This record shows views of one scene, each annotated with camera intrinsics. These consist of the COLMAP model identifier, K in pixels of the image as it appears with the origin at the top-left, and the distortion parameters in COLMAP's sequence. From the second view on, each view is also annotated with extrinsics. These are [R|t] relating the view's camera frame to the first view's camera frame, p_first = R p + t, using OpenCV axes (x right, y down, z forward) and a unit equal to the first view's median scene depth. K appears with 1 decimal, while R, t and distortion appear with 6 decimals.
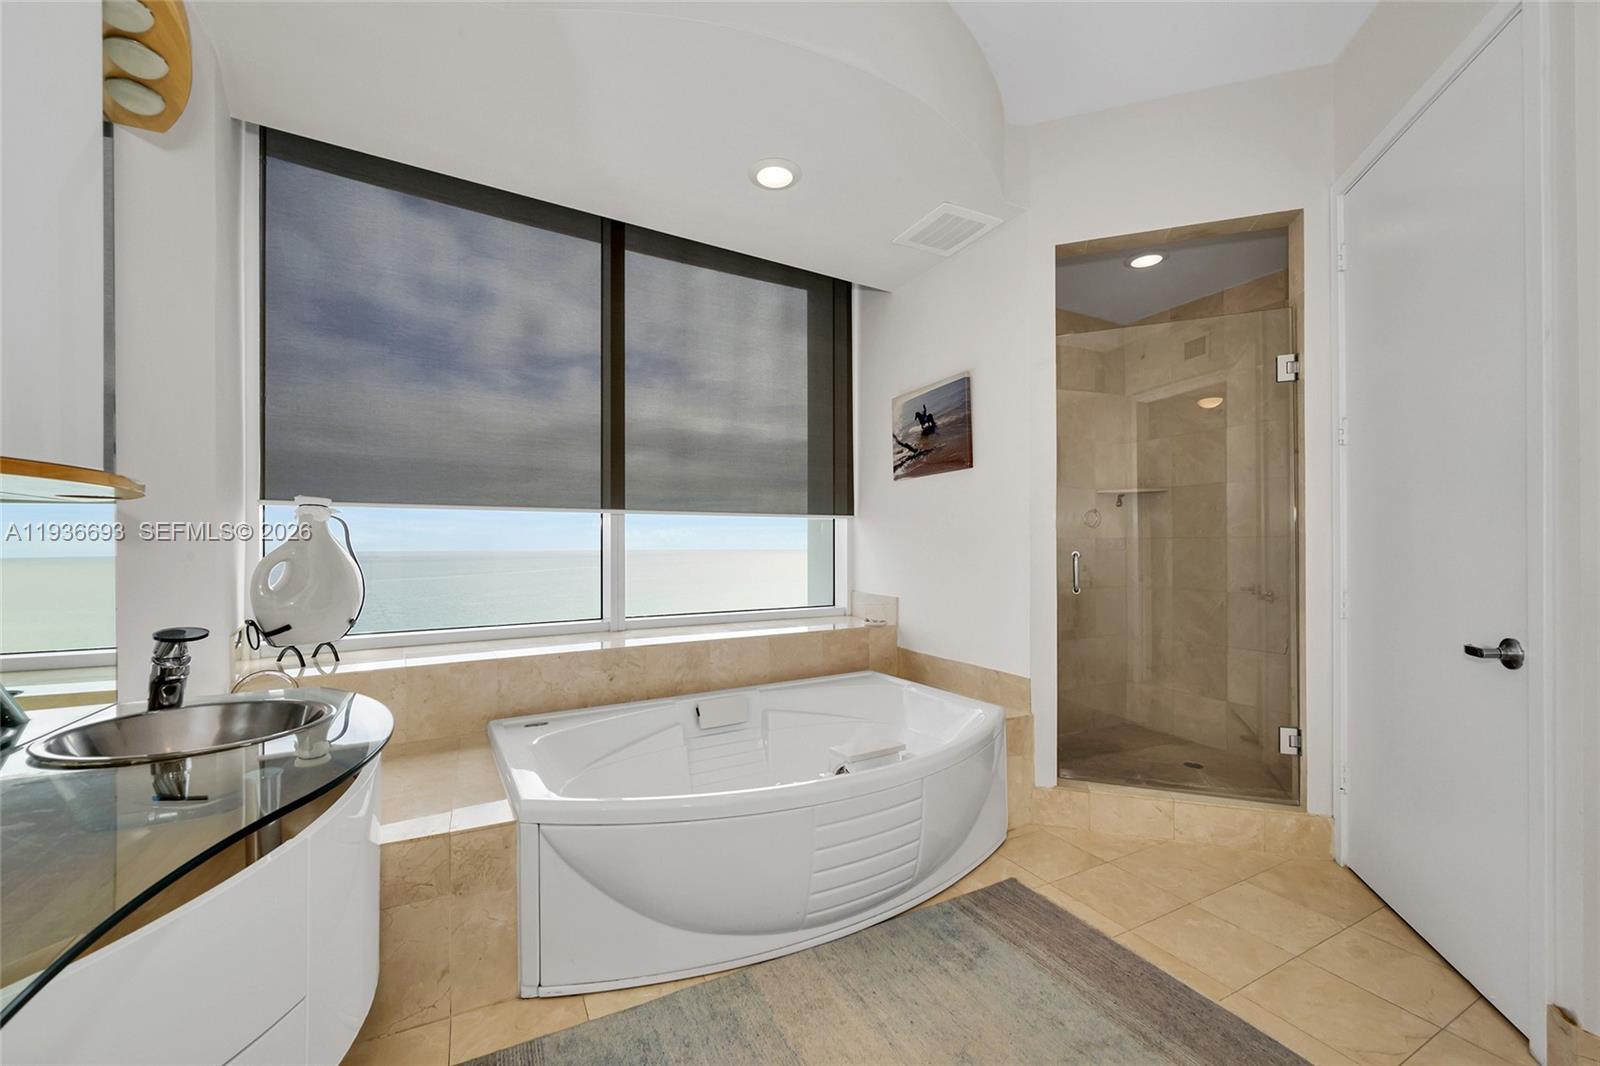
lens RADIAL K [[647.1, 0, 801.3], [0, 647.1, 538.6], [0, 0, 1]] dist [0.000030, -0.000002]
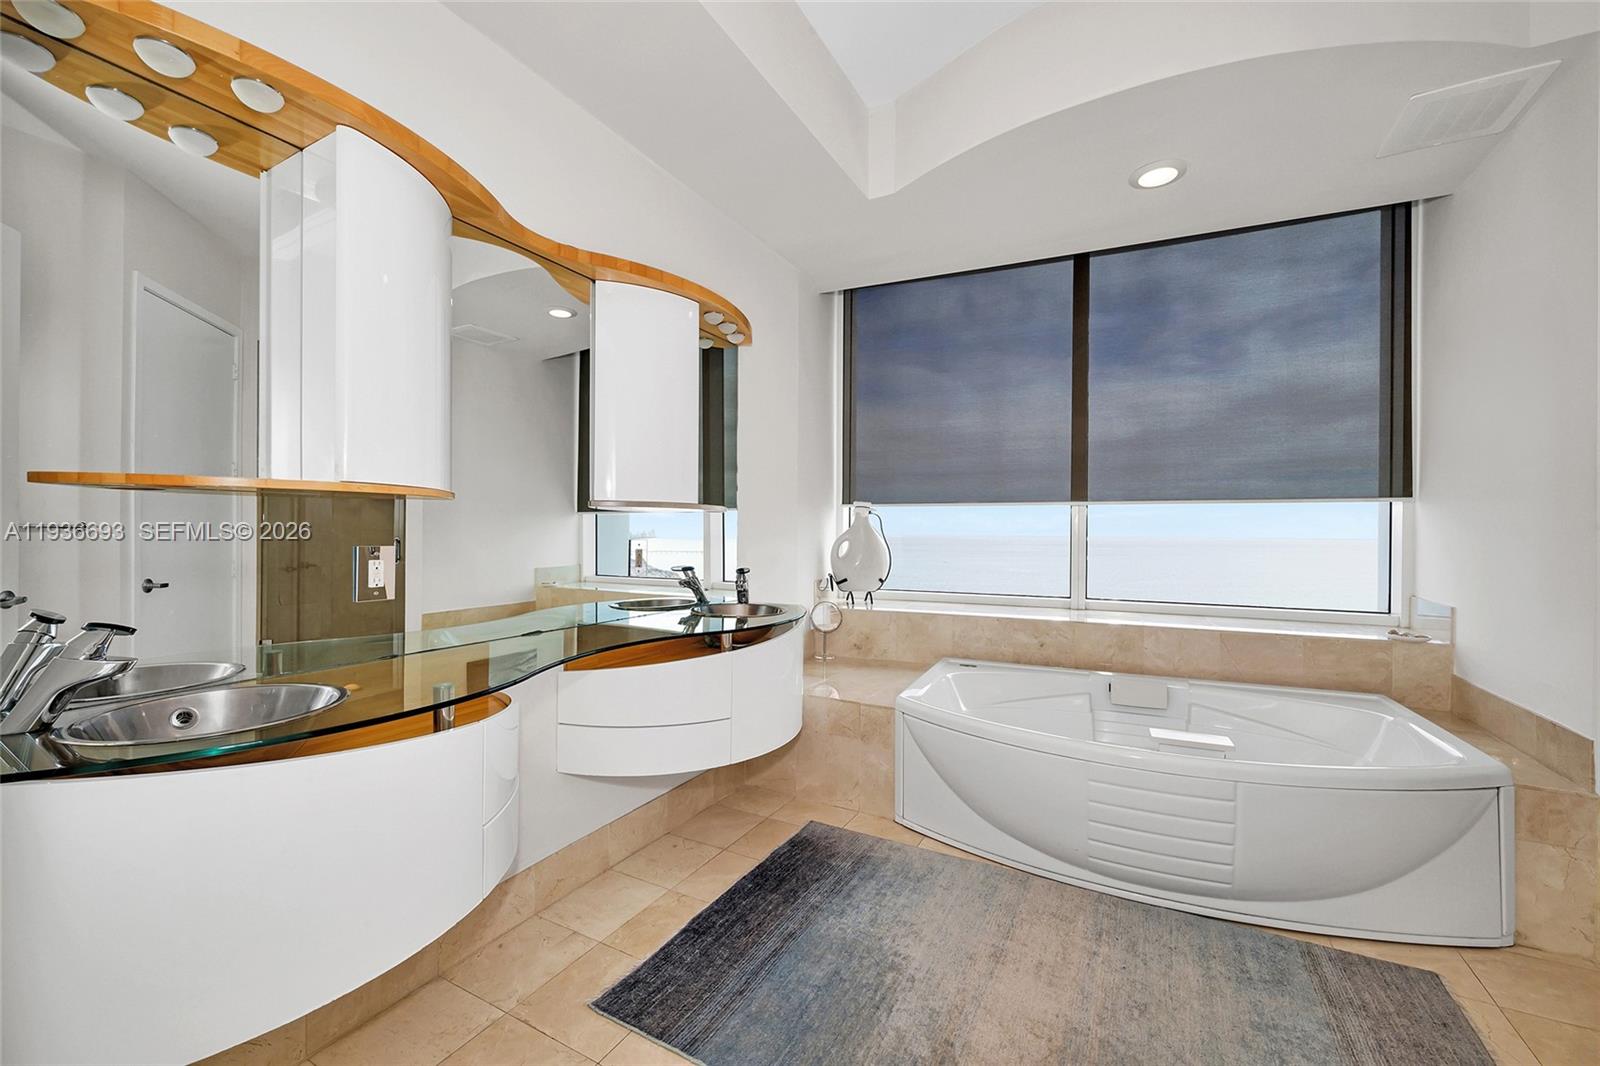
lens RADIAL K [[647.1, 0, 801.3], [0, 647.1, 538.6], [0, 0, 1]] dist [0.000030, -0.000002]
pose [[0.561846, 0.015644, -0.827094, 0.450061], [-0.002573, 0.999849, 0.017163, 0.001781], [0.827238, -0.007515, 0.561801, -0.035667]]
